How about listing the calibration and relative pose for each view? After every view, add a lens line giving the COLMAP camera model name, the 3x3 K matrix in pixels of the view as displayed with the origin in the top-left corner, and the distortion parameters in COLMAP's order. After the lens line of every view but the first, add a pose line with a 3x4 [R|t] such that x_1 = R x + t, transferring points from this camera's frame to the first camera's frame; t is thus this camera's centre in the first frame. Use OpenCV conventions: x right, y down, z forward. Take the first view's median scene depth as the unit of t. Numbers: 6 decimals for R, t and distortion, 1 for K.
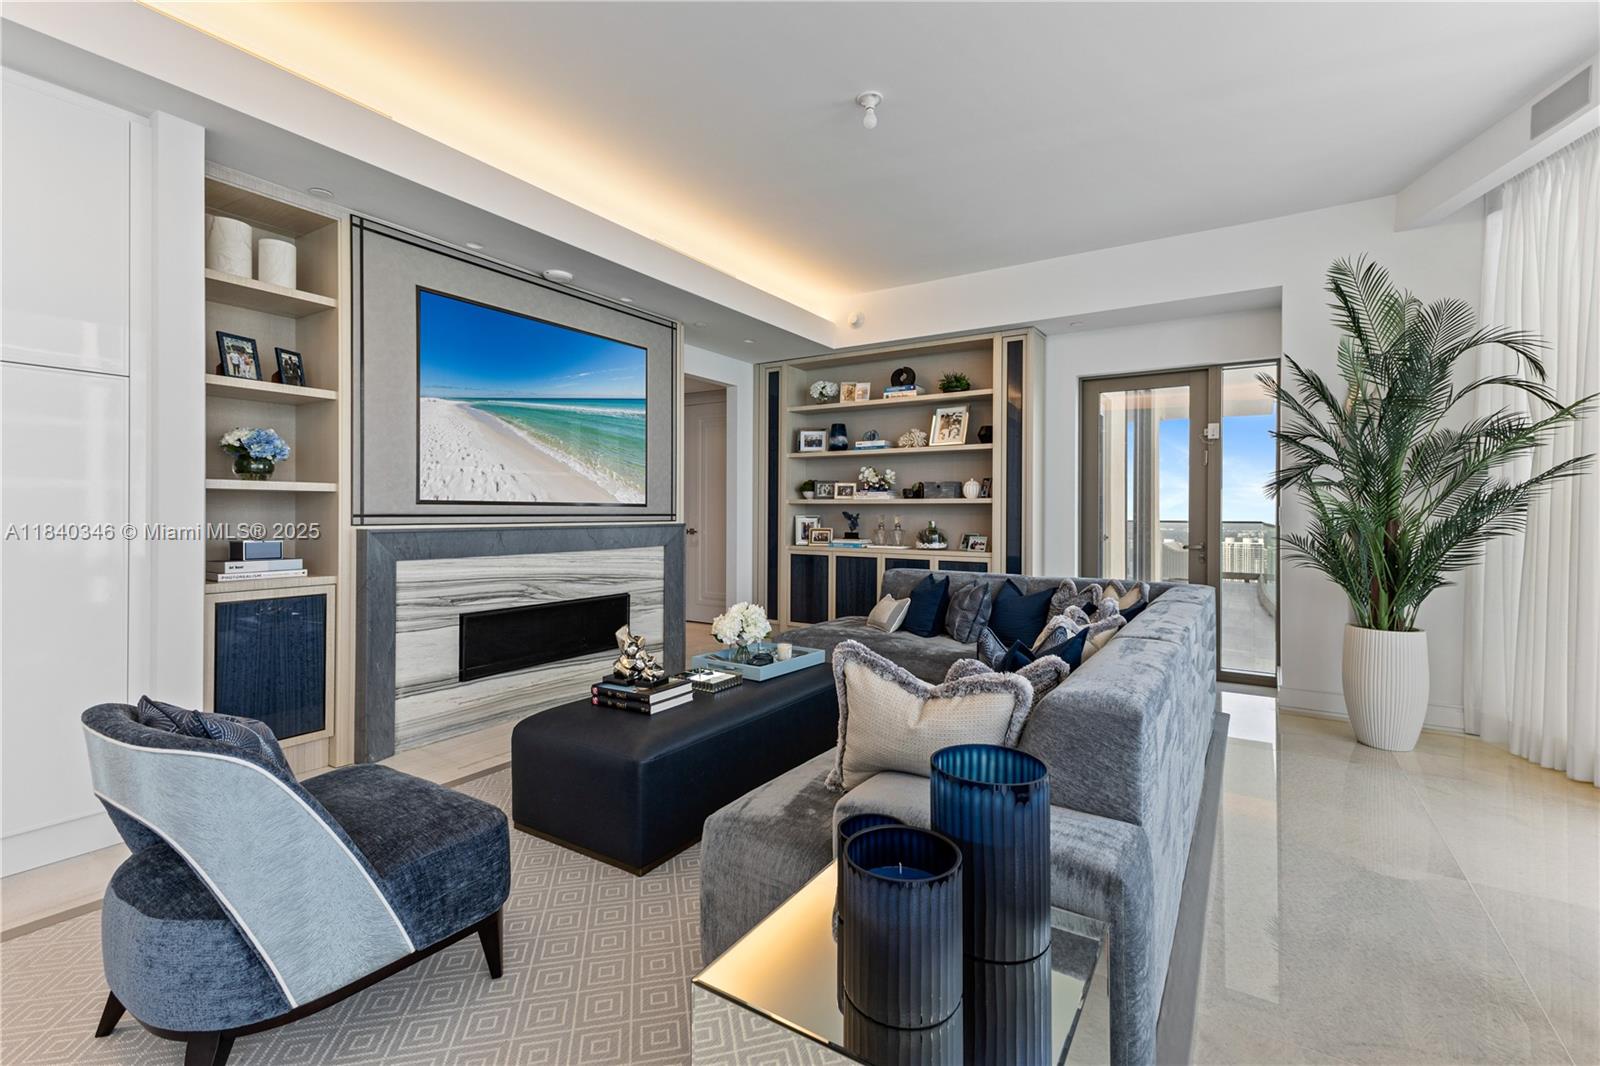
lens RADIAL K [[696.1, 0, 802.3], [0, 696.1, 517.7], [0, 0, 1]] dist [0.011010, -0.000018]
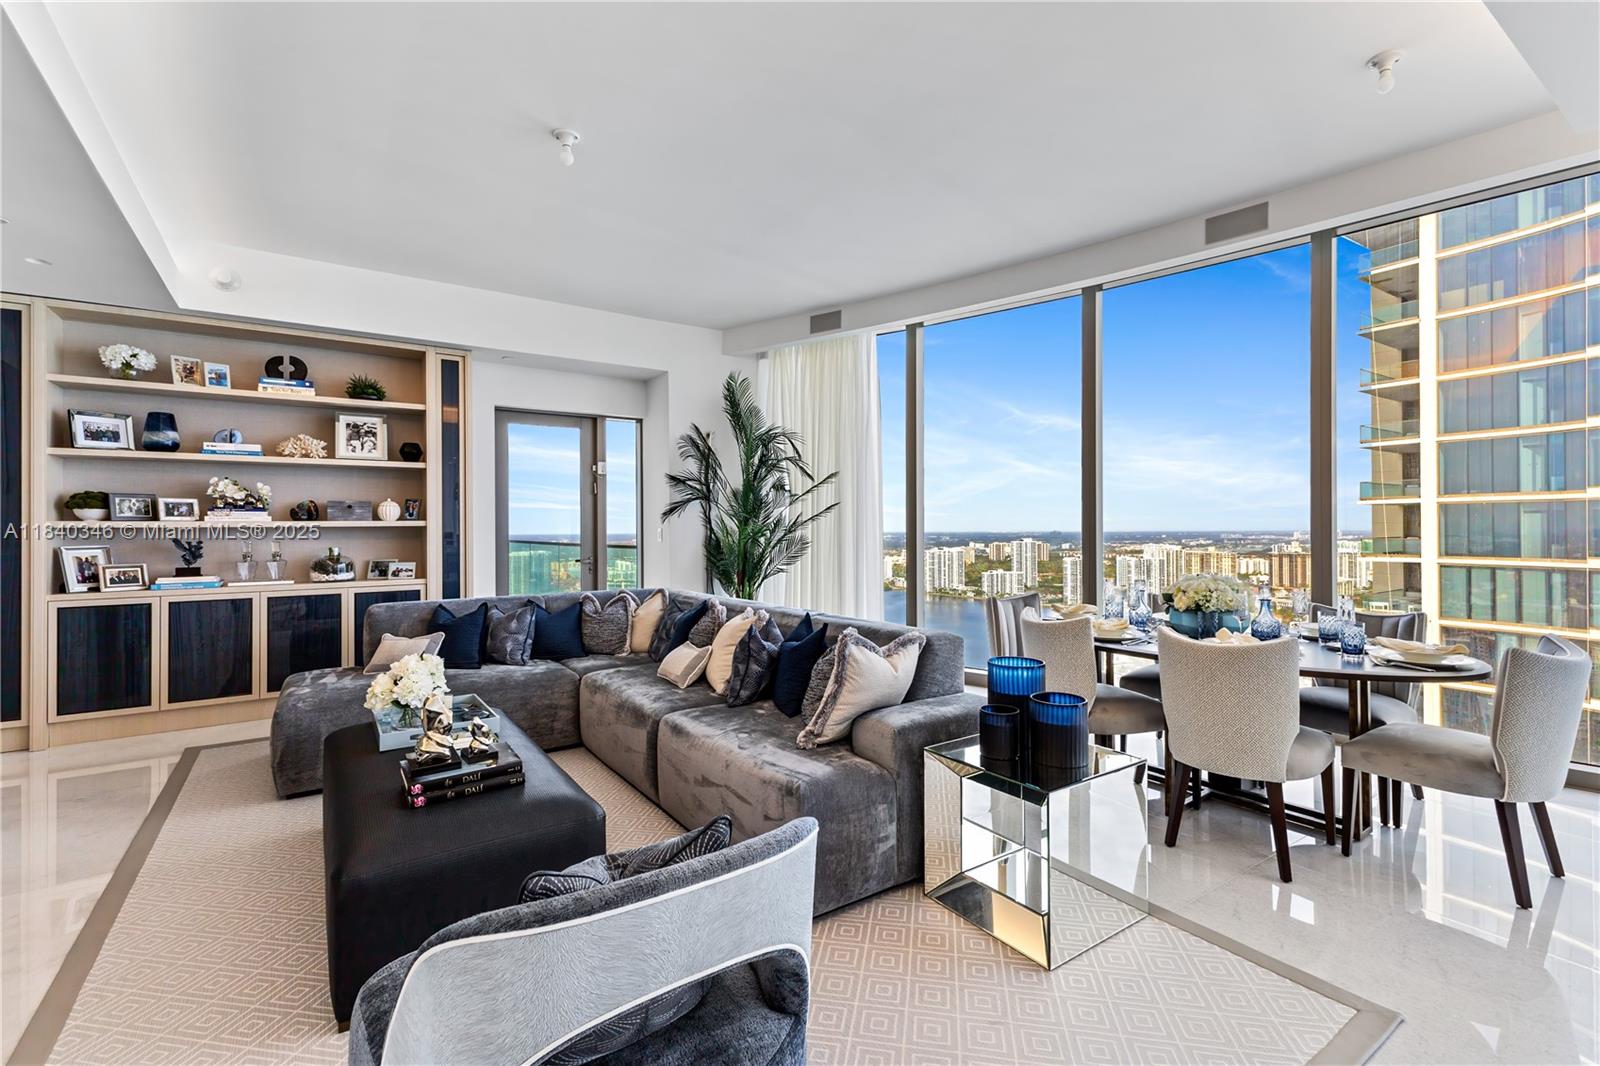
lens RADIAL K [[696.1, 0, 802.4], [0, 696.1, 524.6], [0, 0, 1]] dist [0.011010, -0.000018]
pose [[0.393251, -0.005314, 0.919416, -0.362341], [0.018737, 0.999822, -0.002236, -0.010094], [-0.919240, 0.018106, 0.393280, 0.145540]]
